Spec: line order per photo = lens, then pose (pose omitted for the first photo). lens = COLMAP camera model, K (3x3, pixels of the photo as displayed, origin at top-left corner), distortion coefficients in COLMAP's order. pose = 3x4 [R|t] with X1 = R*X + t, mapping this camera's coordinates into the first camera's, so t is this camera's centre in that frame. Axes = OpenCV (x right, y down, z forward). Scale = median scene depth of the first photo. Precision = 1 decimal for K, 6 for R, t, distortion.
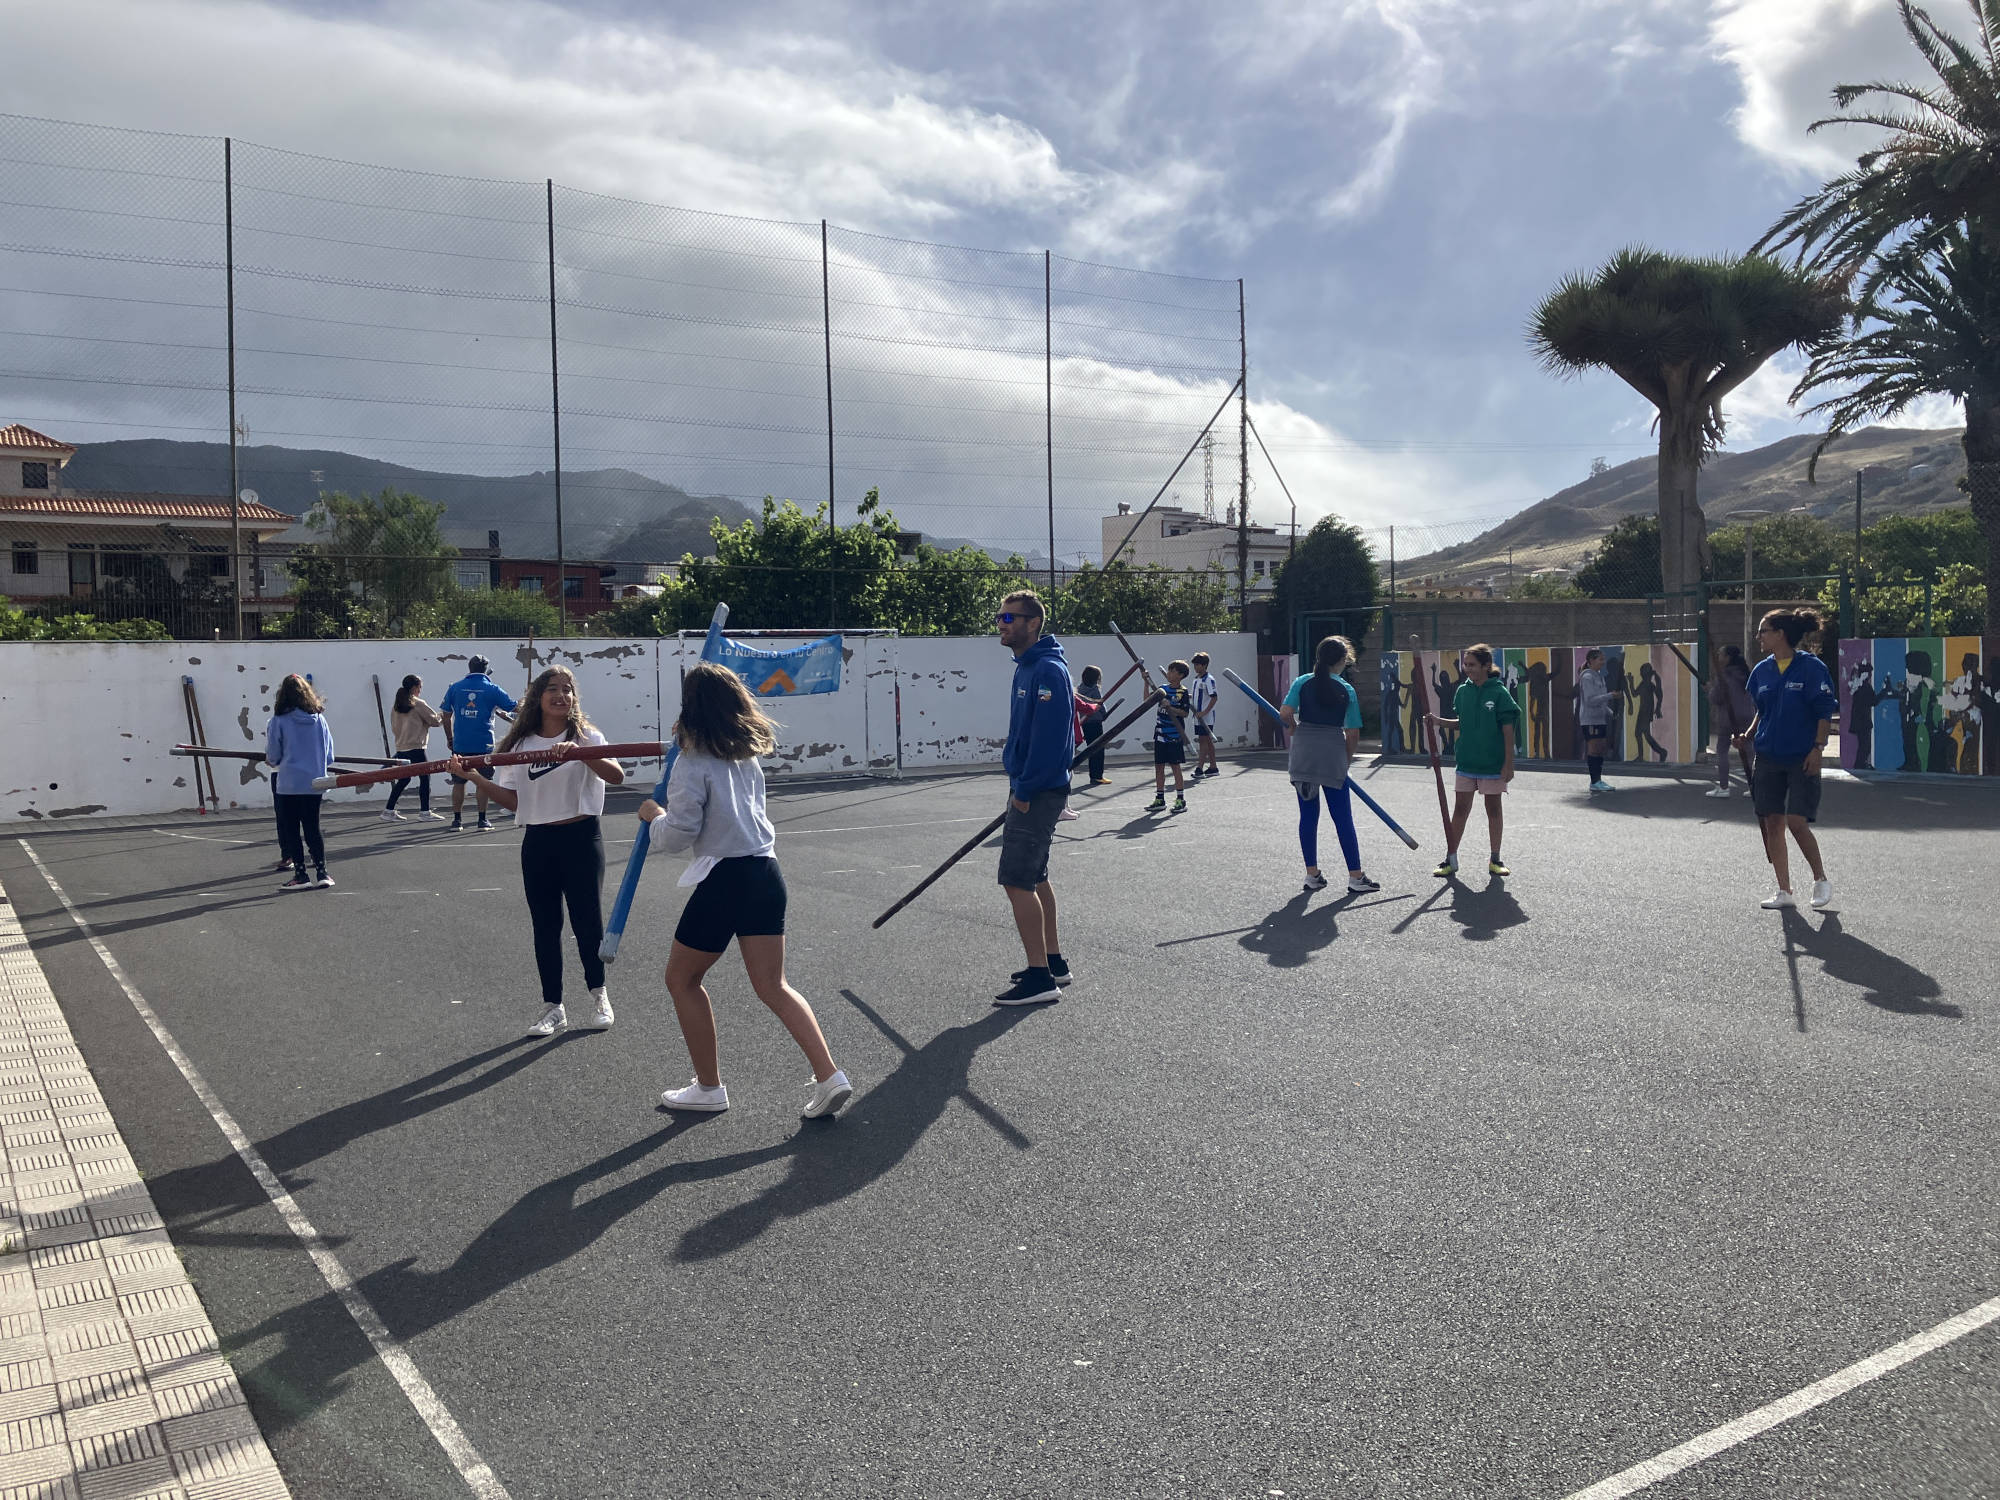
lens RADIAL K [[1668.5, 0, 973.3], [0, 1668.5, 706.7], [0, 0, 1]] dist [0.006856, -0.013305]
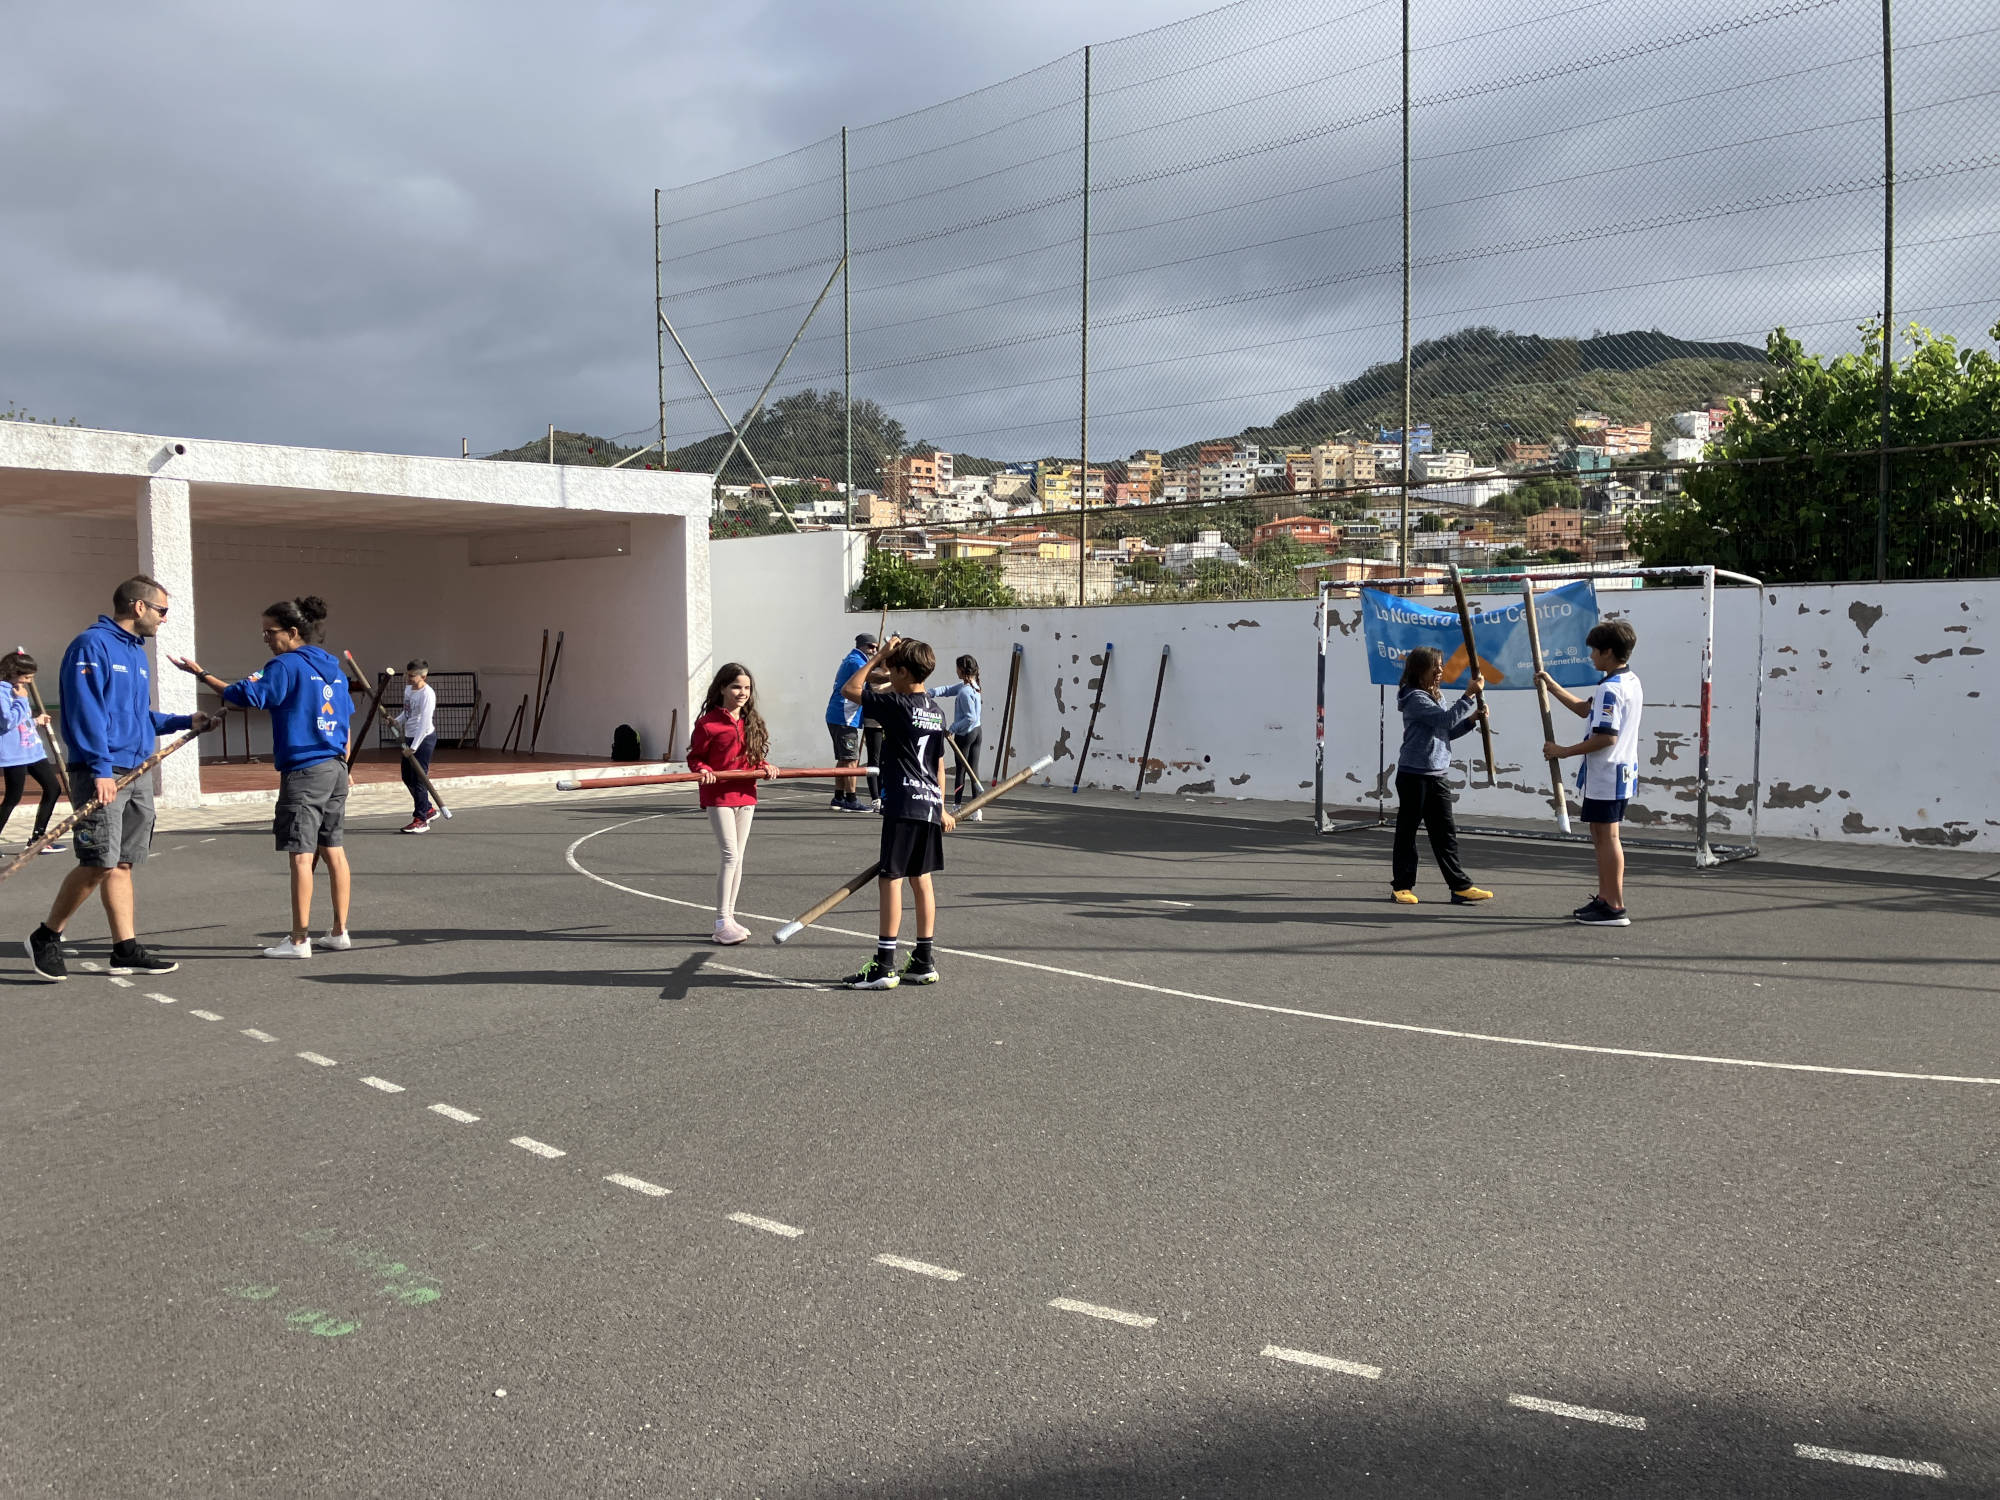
lens RADIAL K [[1672.6, 0, 997.2], [0, 1672.6, 758.9], [0, 0, 1]] dist [0.025738, -0.023983]
pose [[0.195474, 0.078883, -0.977531, 0.352699], [-0.027696, 0.996806, 0.074900, -0.017670], [0.980318, 0.012433, 0.197035, 0.590040]]
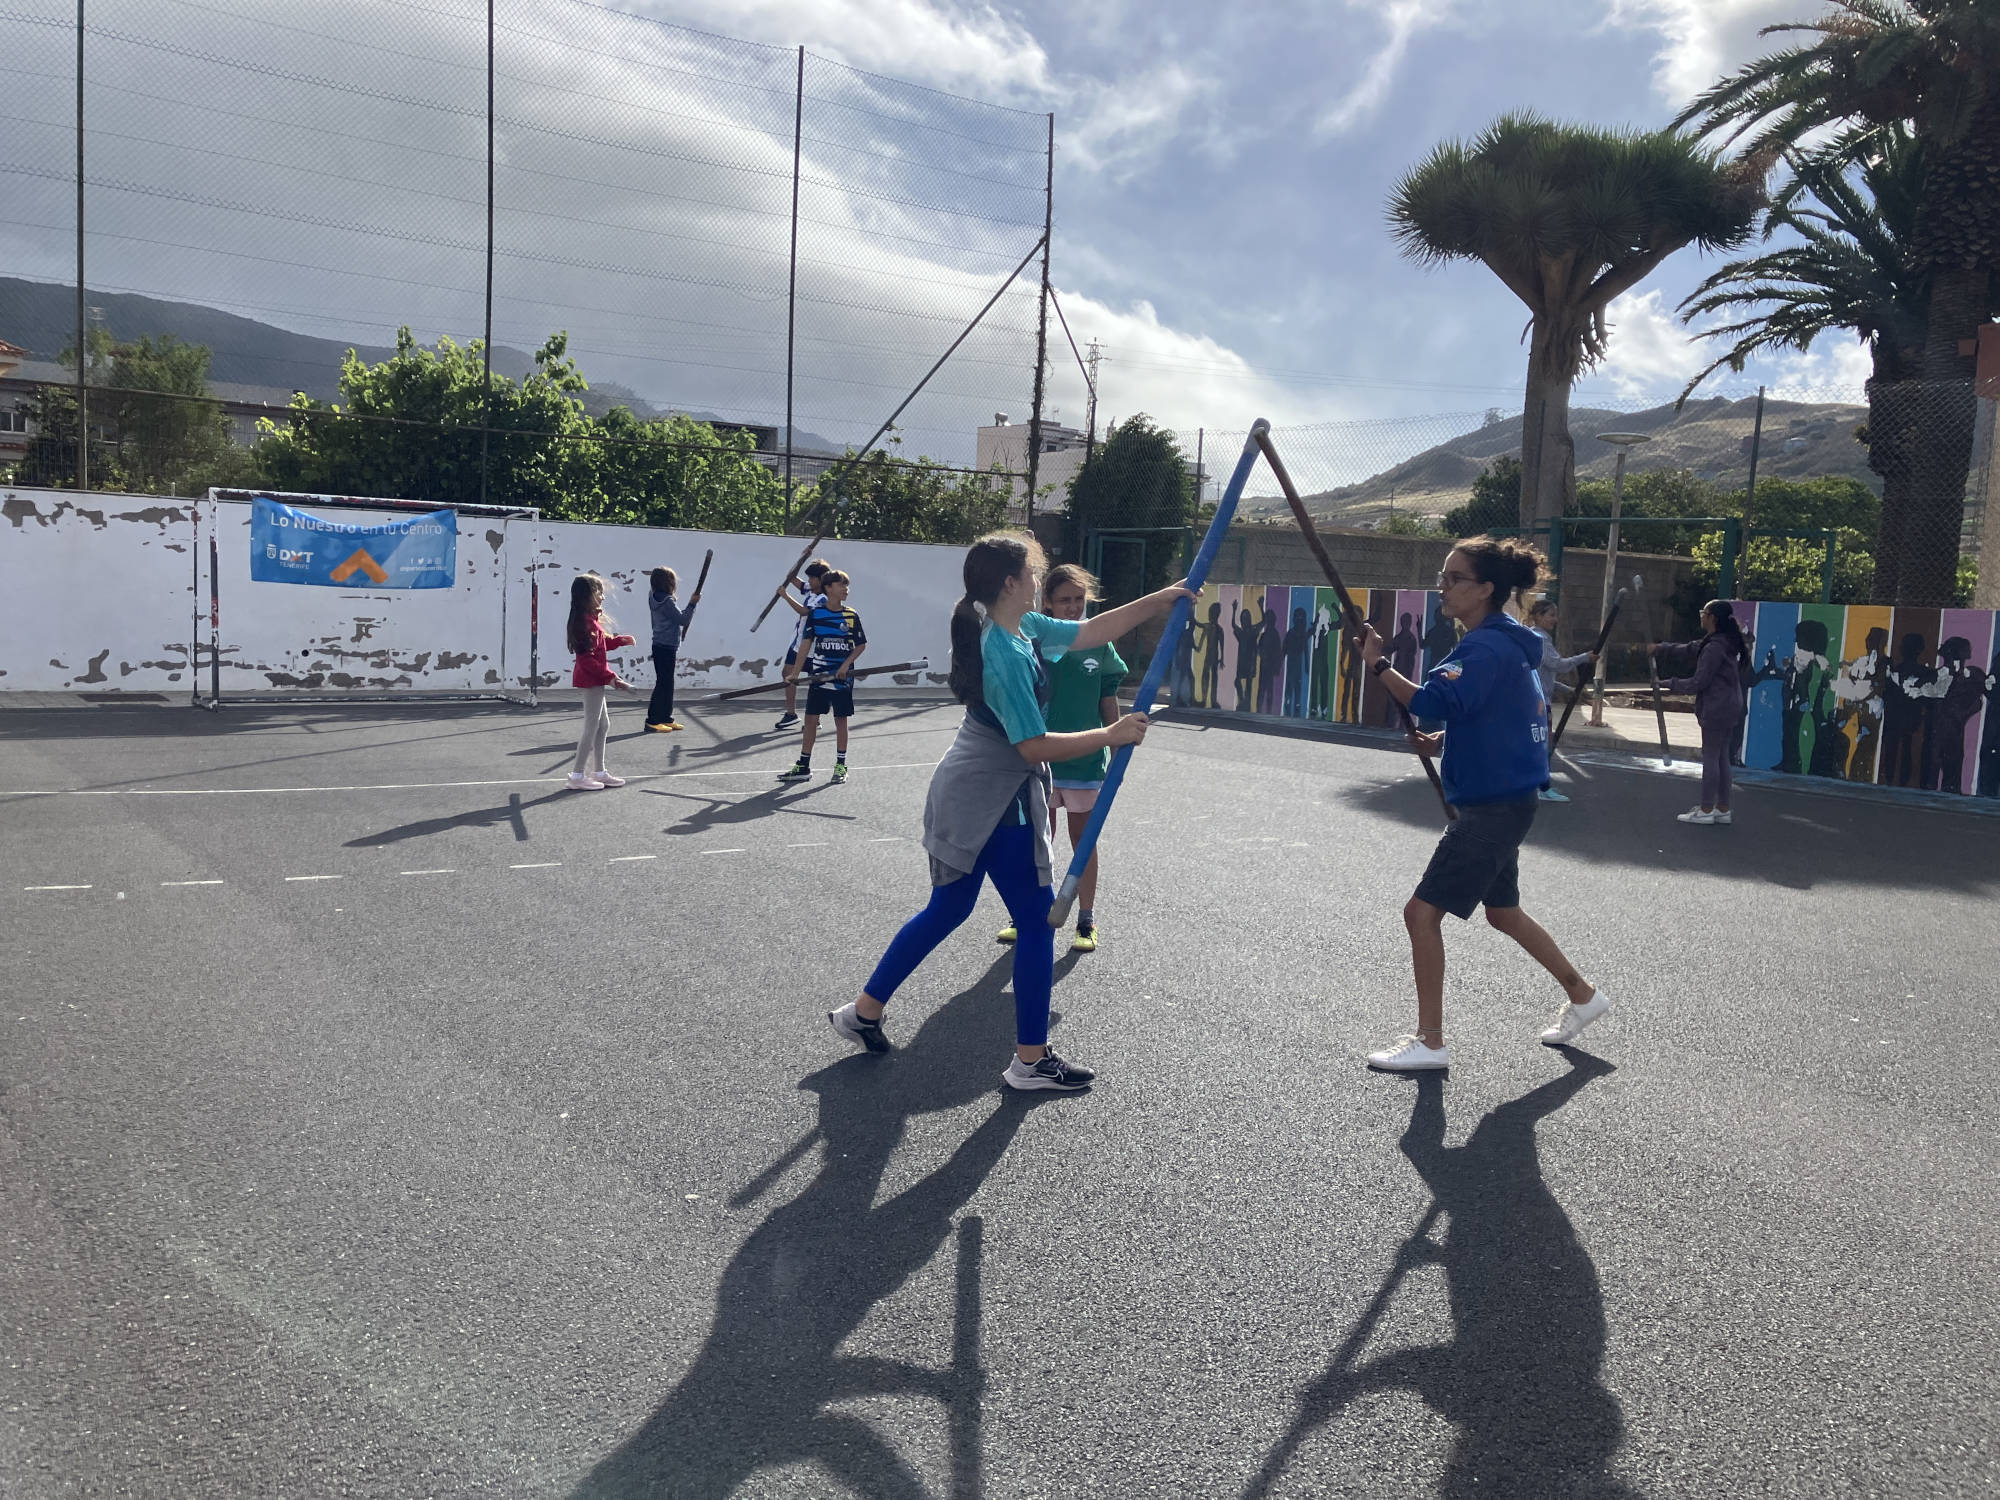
lens RADIAL K [[1672.6, 0, 997.2], [0, 1672.6, 758.9], [0, 0, 1]] dist [0.025738, -0.023983]
pose [[0.994669, 0.054691, 0.087421, 0.087802], [-0.061665, 0.994952, 0.079170, -0.005679], [-0.082650, -0.084139, 0.993020, 0.178598]]
